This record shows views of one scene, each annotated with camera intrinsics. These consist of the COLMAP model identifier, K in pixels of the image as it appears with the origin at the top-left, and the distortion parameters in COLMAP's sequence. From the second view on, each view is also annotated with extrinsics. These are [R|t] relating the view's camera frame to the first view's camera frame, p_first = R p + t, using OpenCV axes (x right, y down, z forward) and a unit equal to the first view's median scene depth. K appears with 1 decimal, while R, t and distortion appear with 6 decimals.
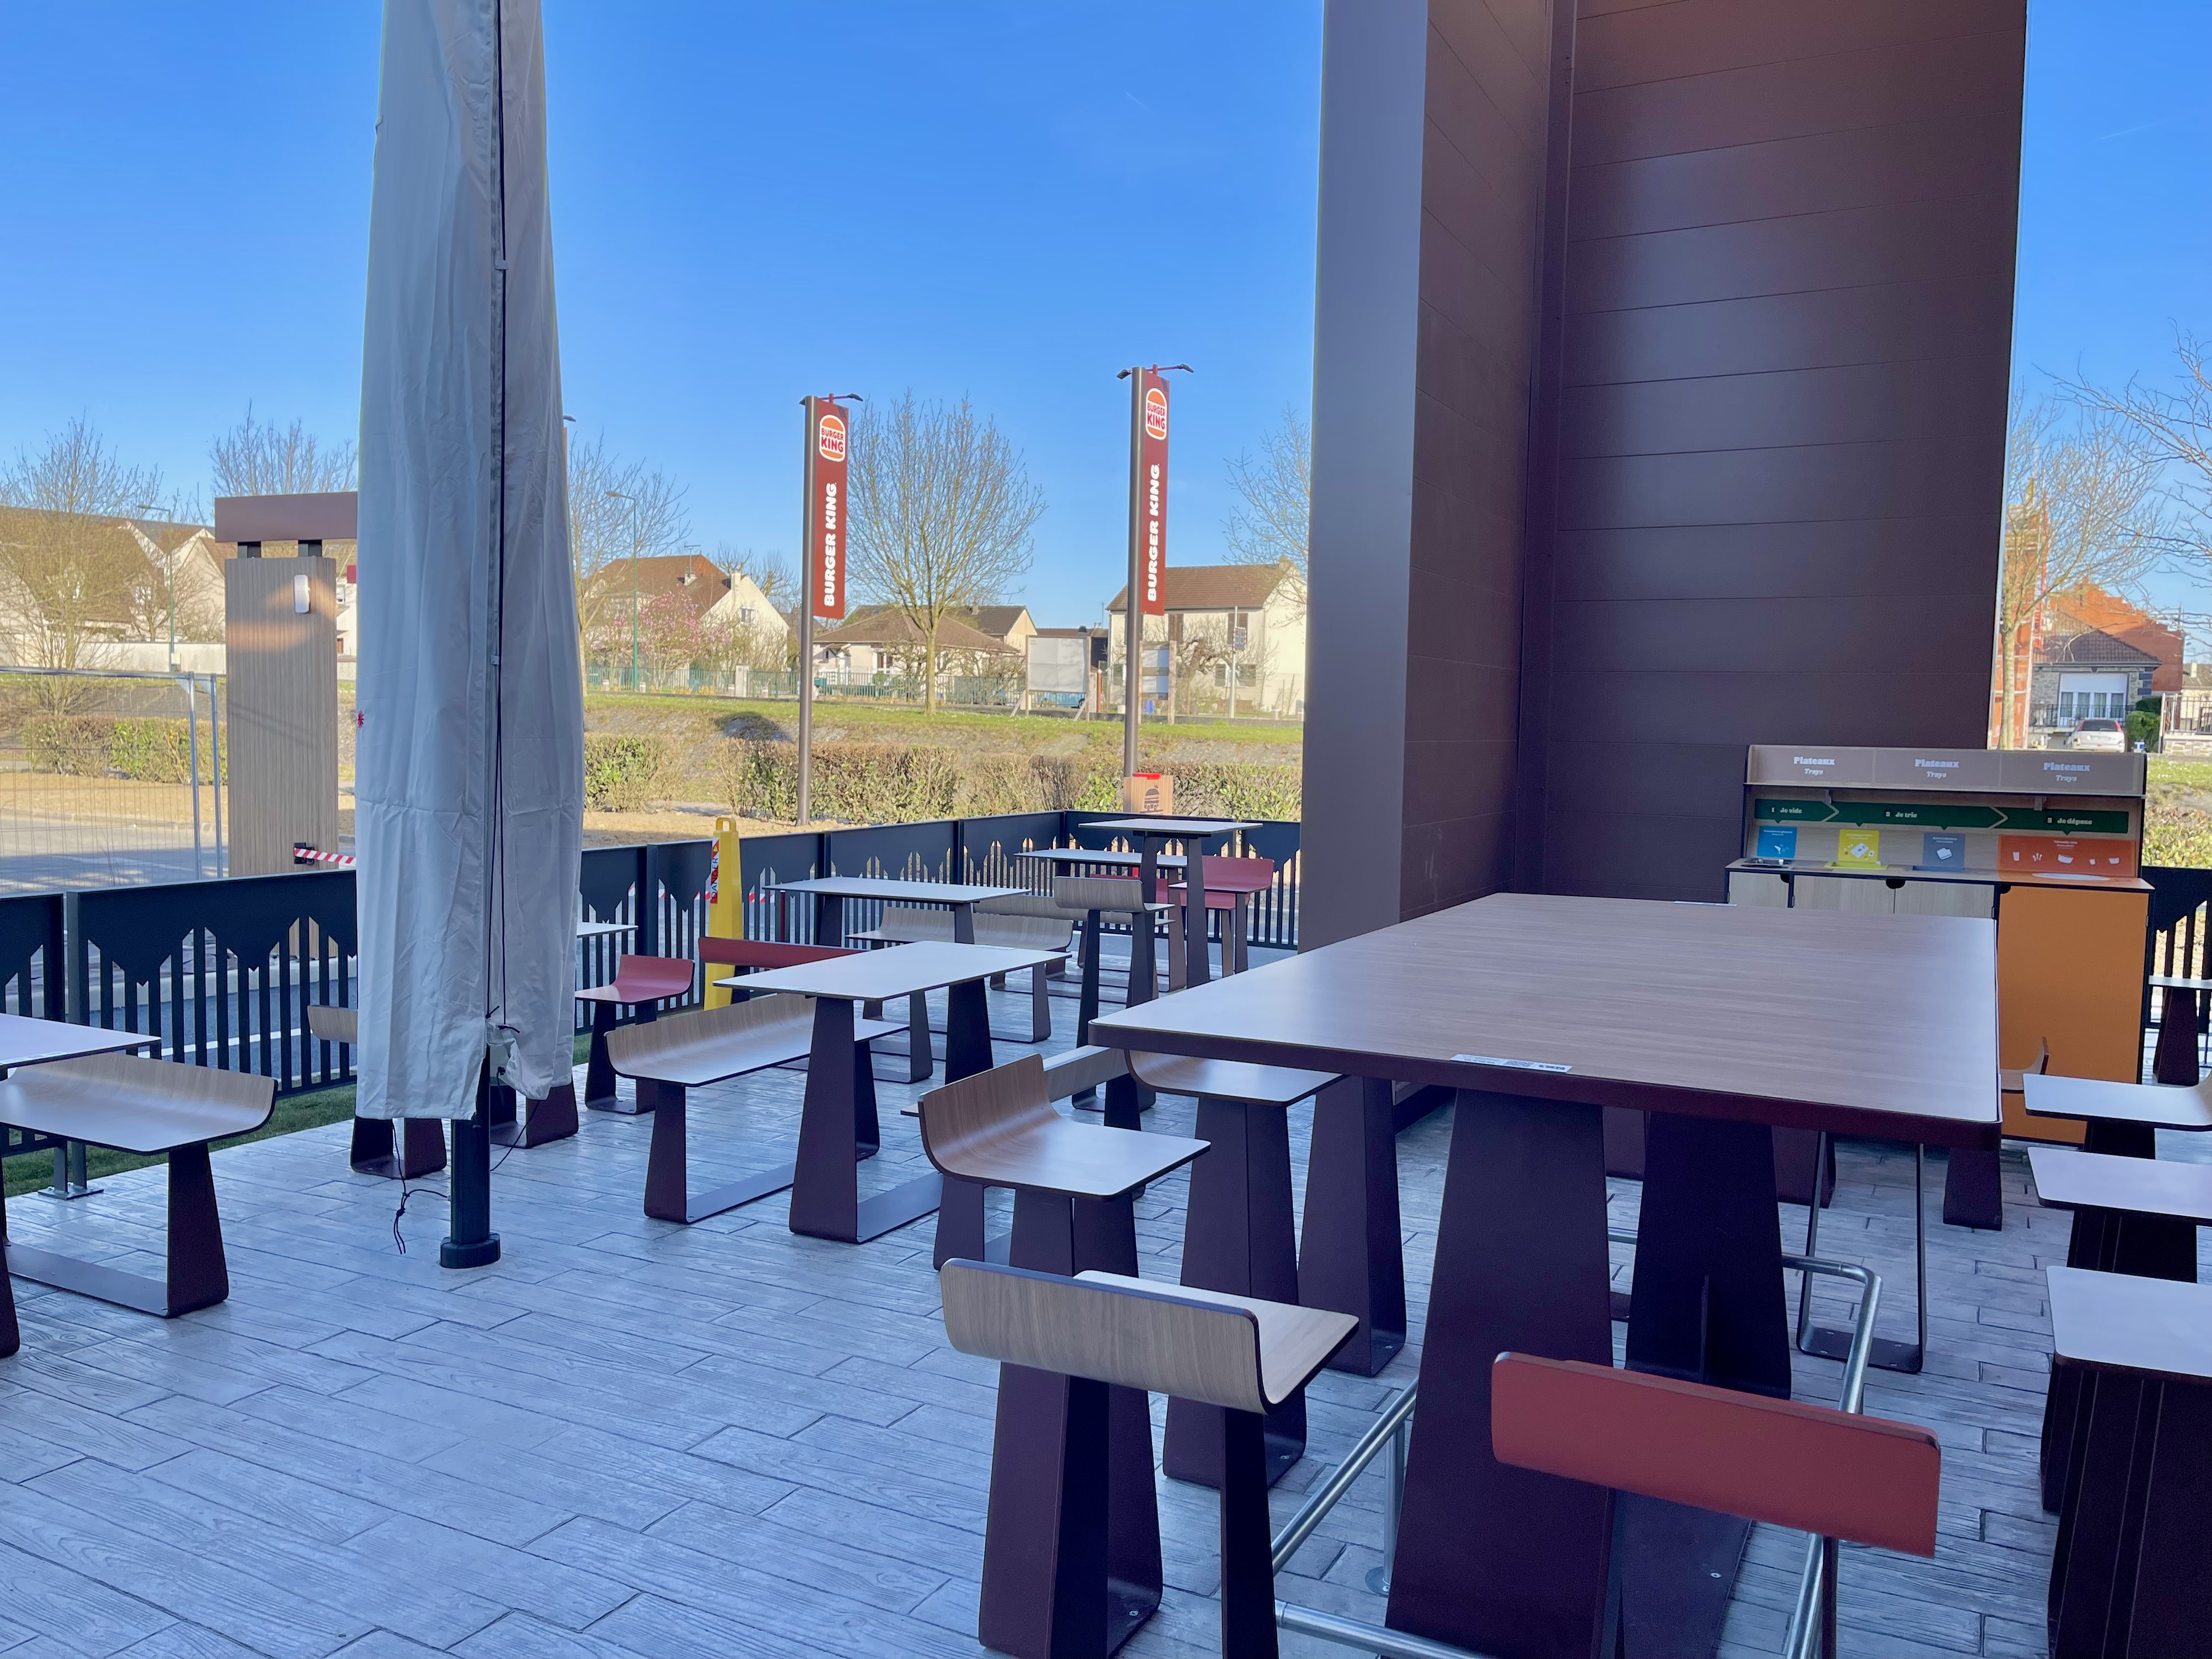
lens RADIAL K [[1663.9, 0, 1113.6], [0, 1663.9, 851.4], [0, 0, 1]] dist [0.087644, -0.132220]
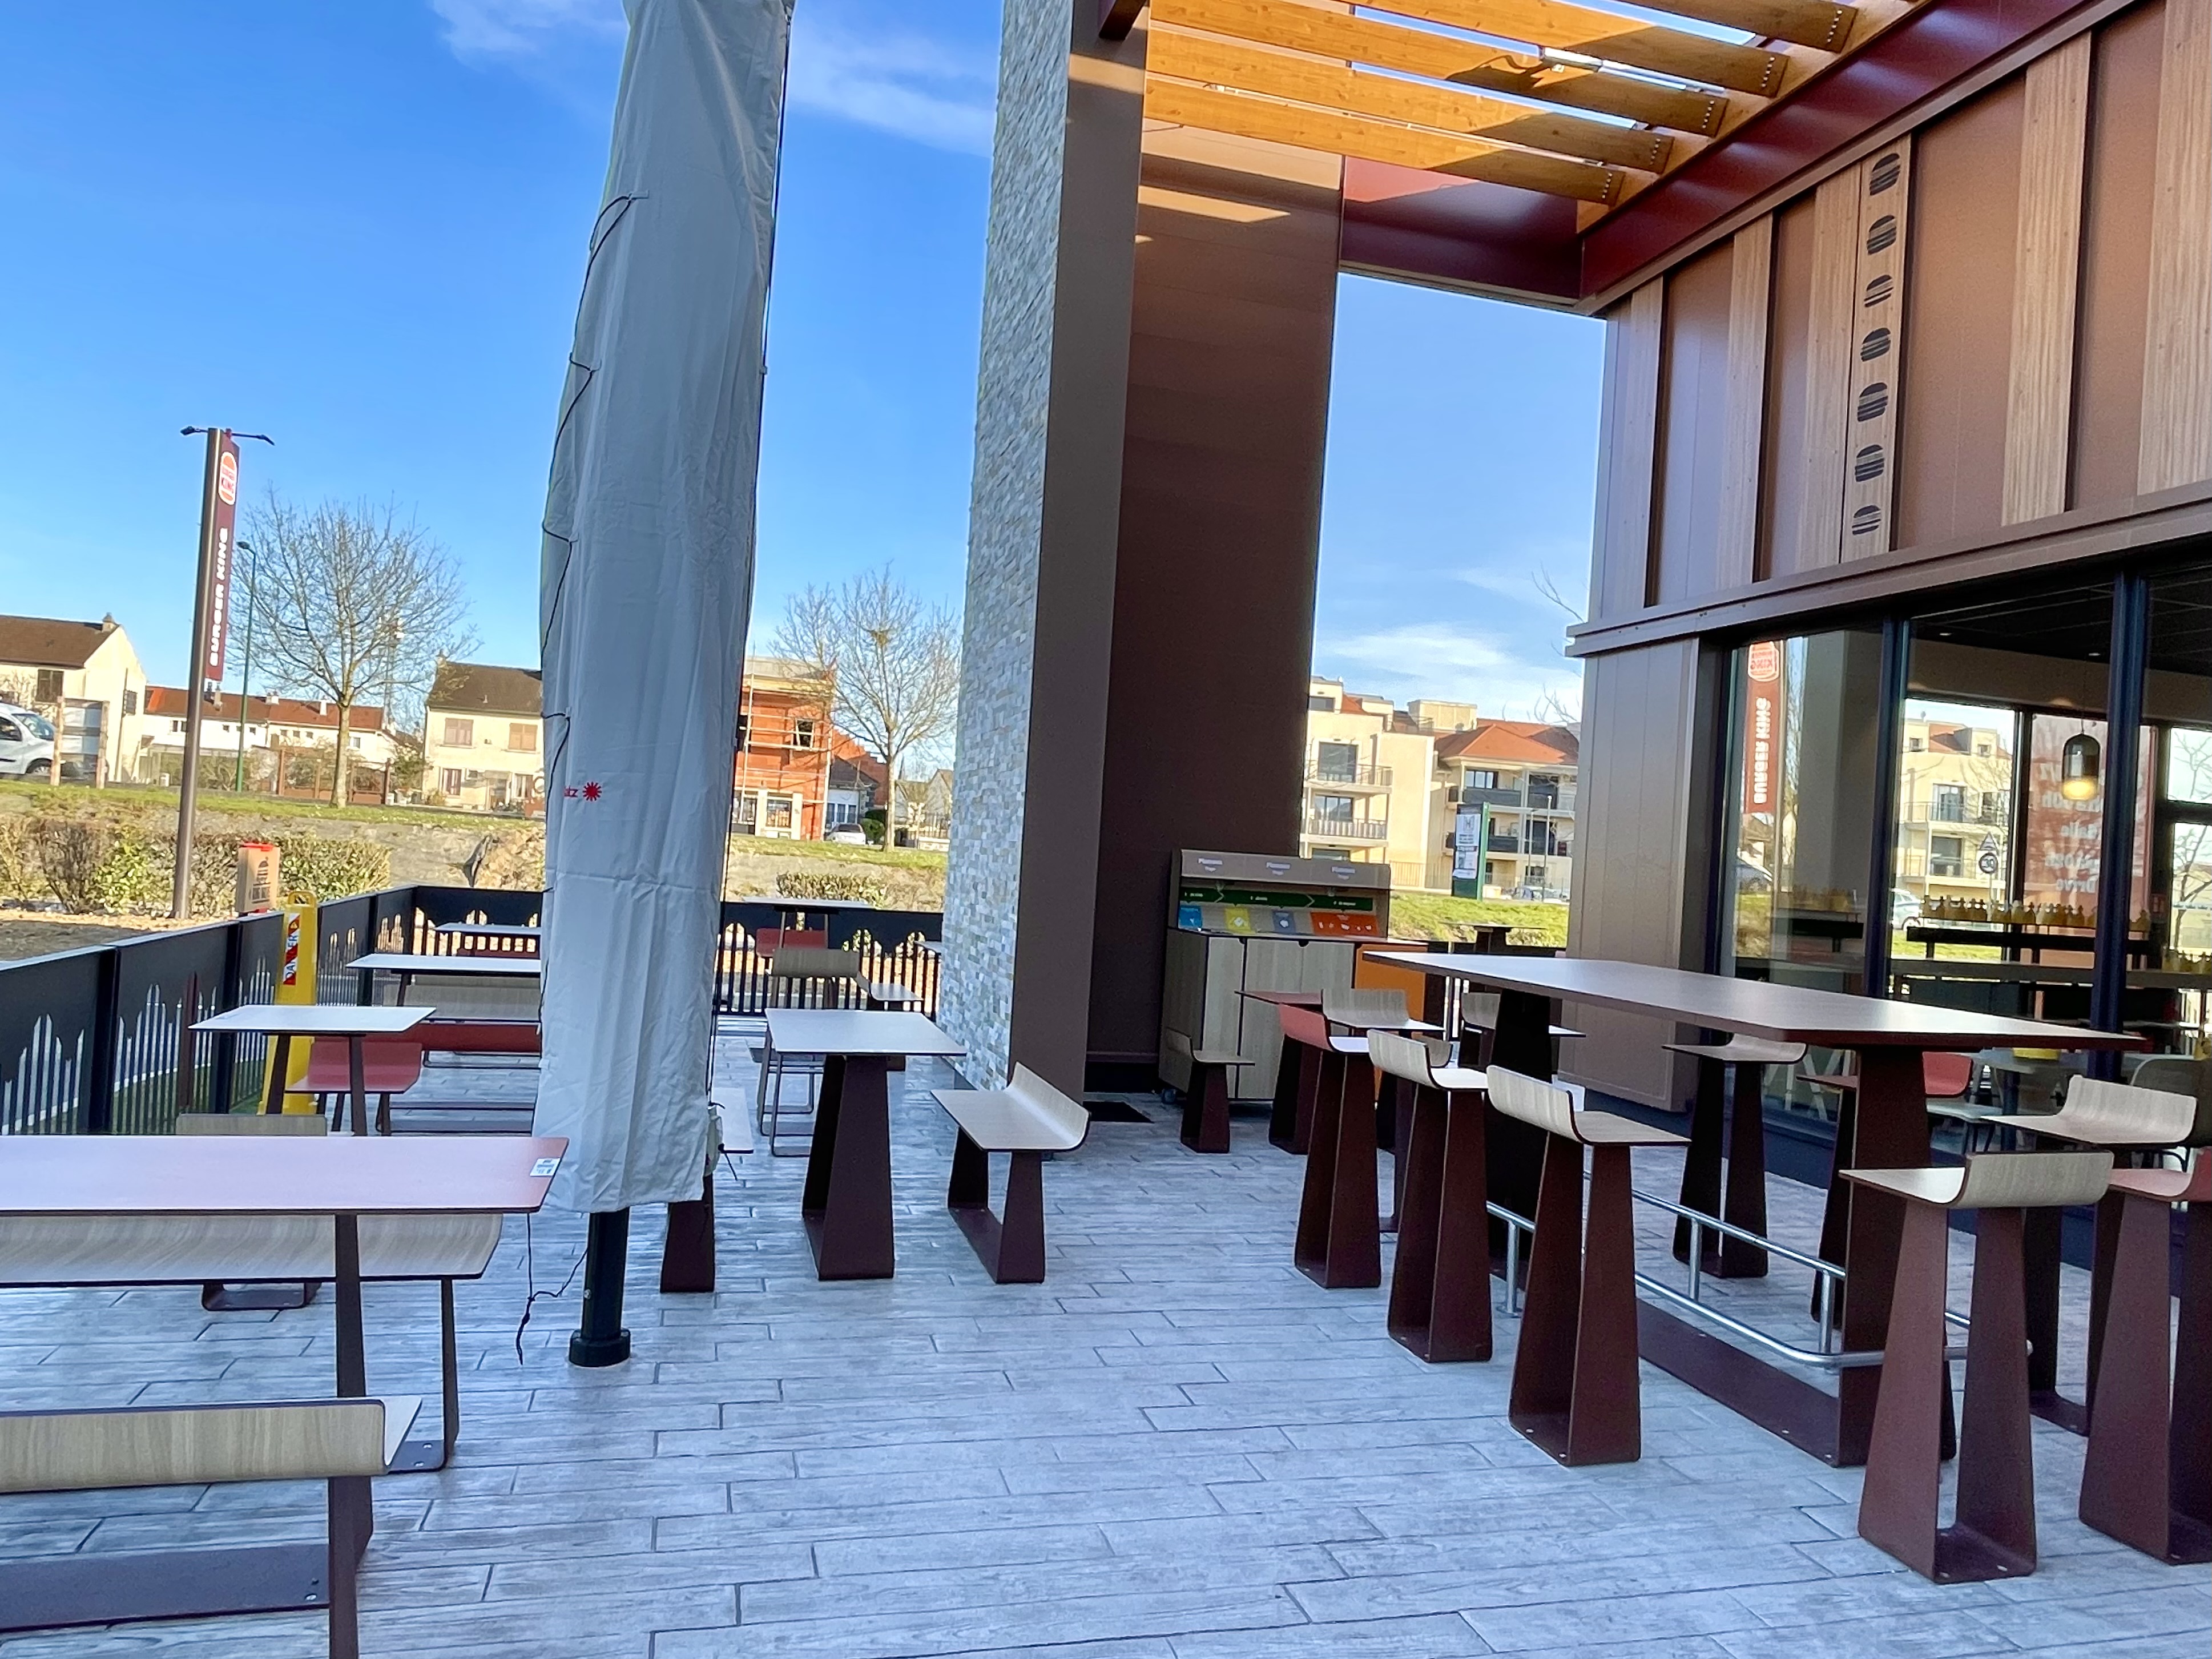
lens RADIAL K [[1448.9, 0, 1101.5], [0, 1448.9, 842.7], [0, 0, 1]] dist [-0.004865, -0.004839]
pose [[0.735916, 0.032724, 0.676281, -0.710792], [0.004518, 0.998572, -0.053236, -0.003876], [-0.677057, 0.042232, 0.734718, 0.182359]]
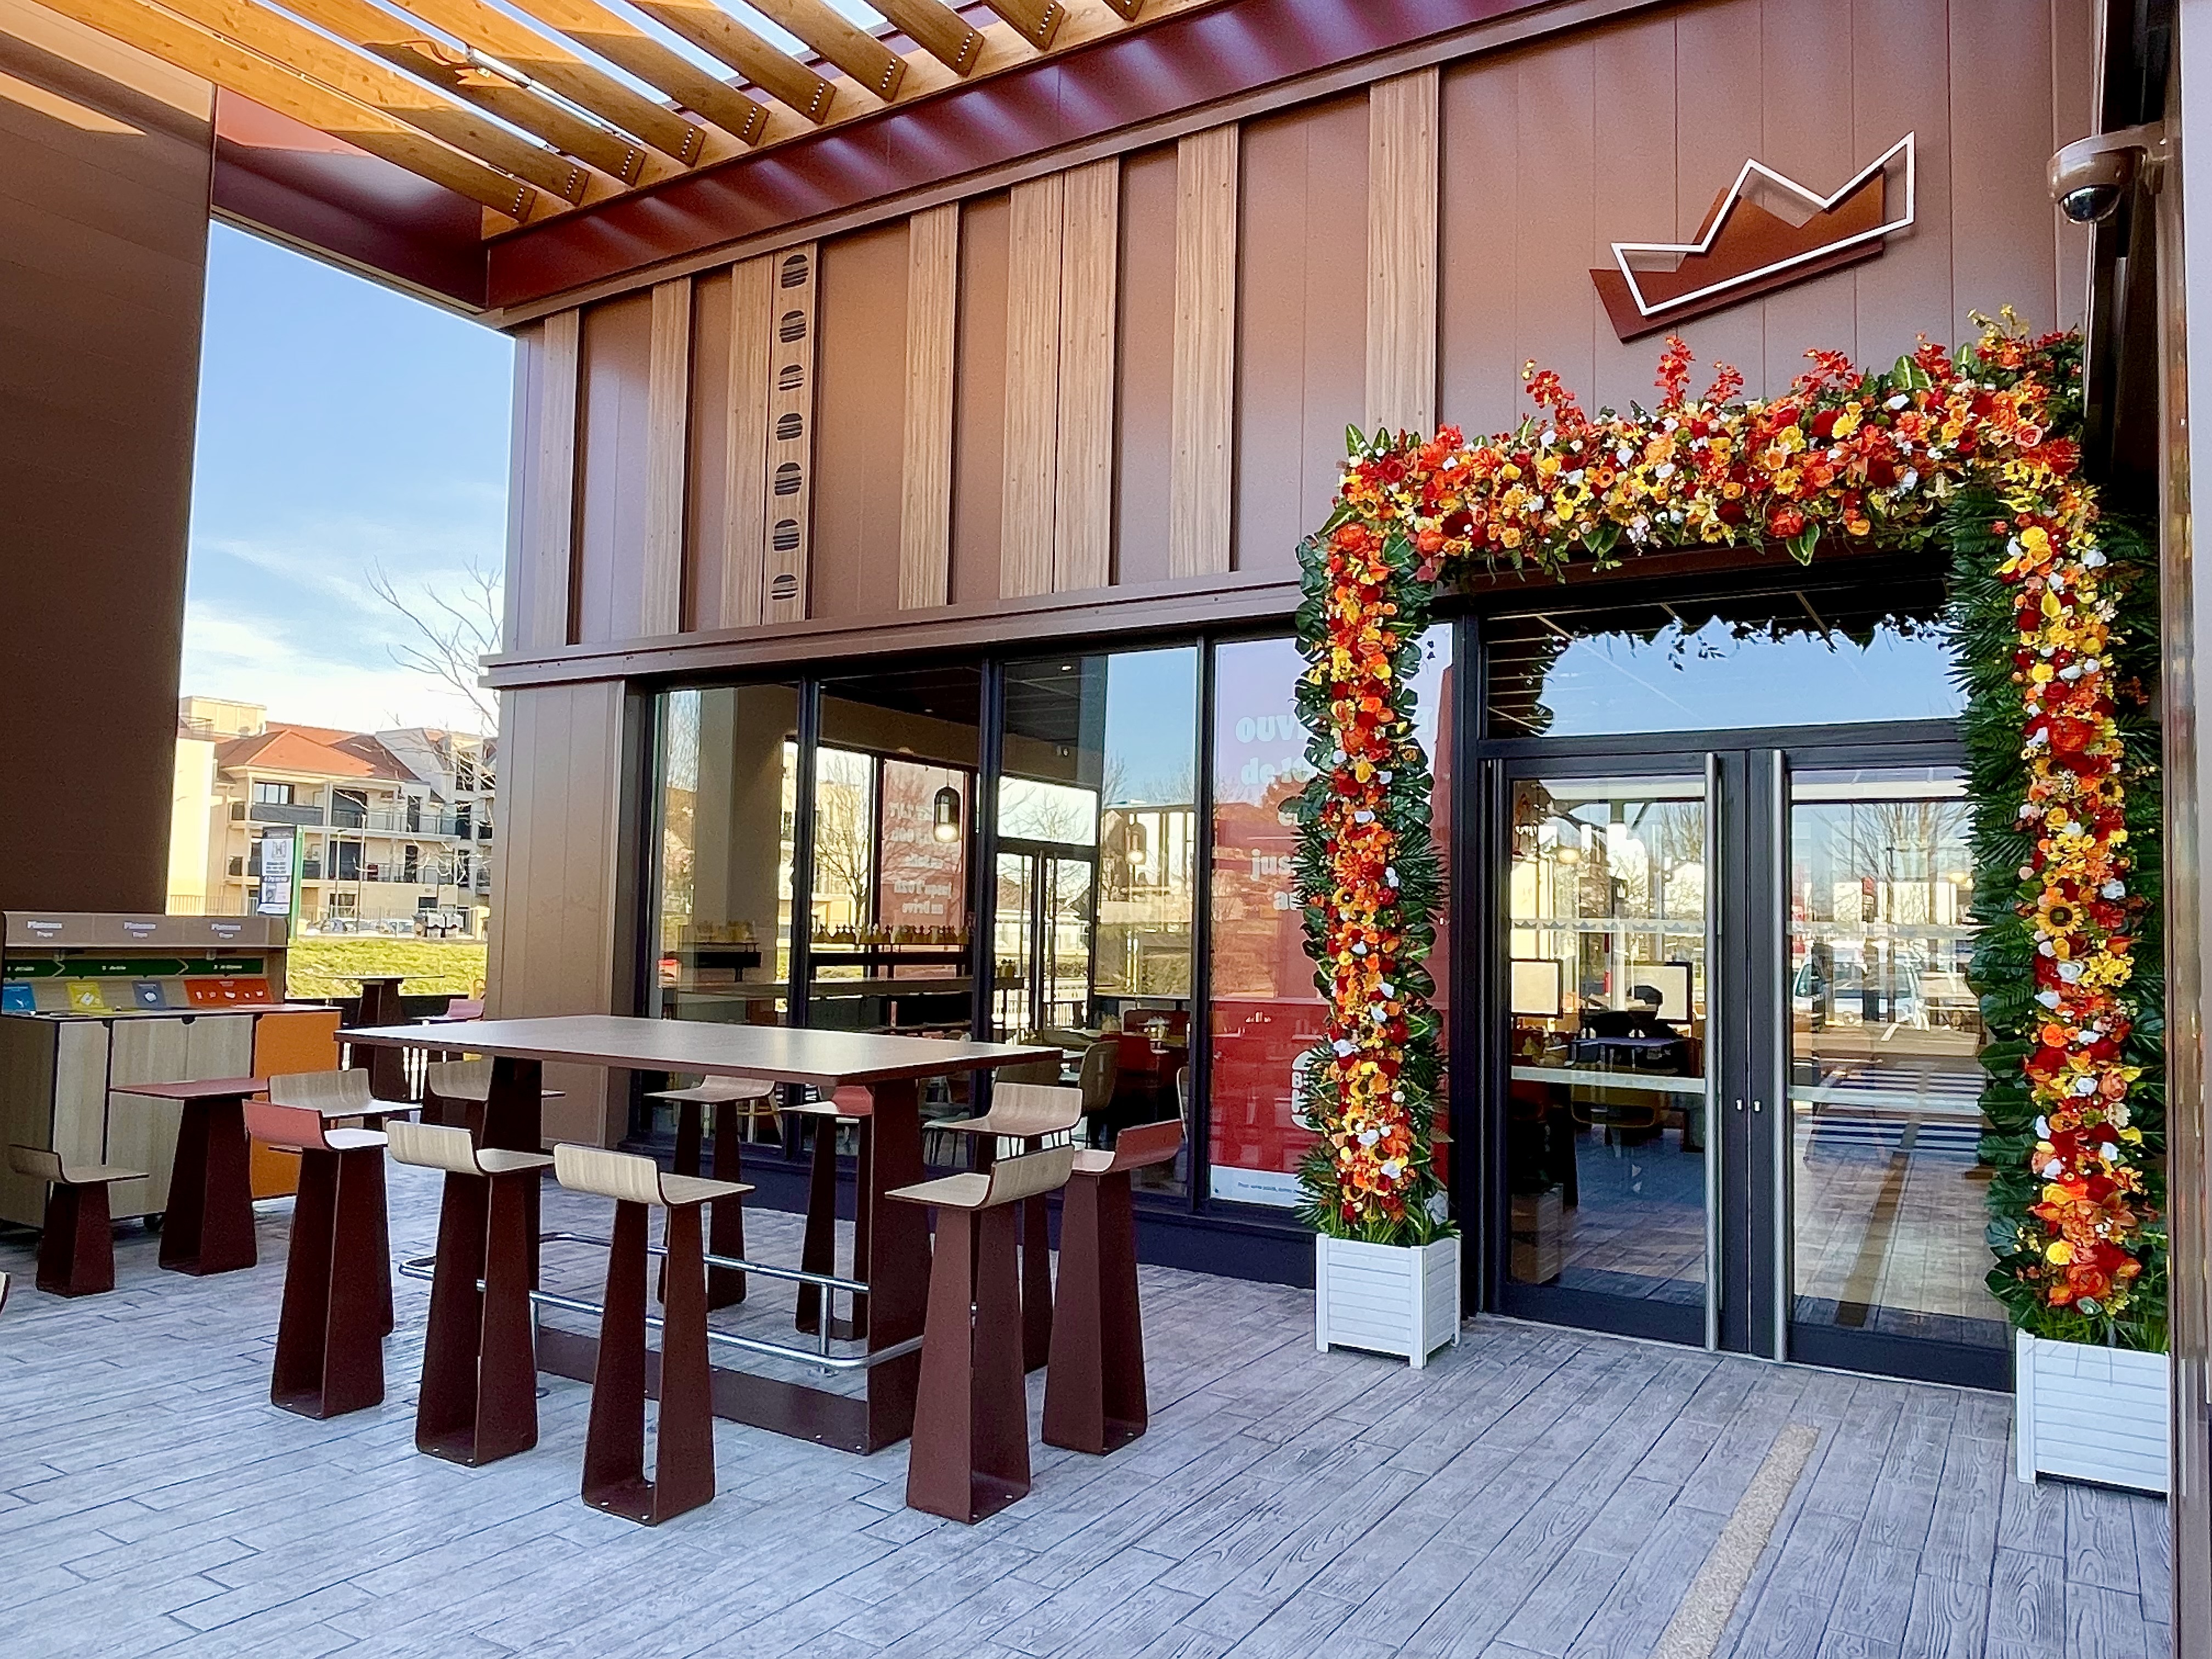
lens RADIAL K [[1554.0, 0, 1094.0], [0, 1554.0, 846.5], [0, 0, 1]] dist [0.037779, -0.056607]
pose [[0.081223, 0.033658, 0.996127, -0.834621], [0.057456, 0.997610, -0.038393, -0.034337], [-0.995038, 0.060352, 0.079095, 0.262809]]
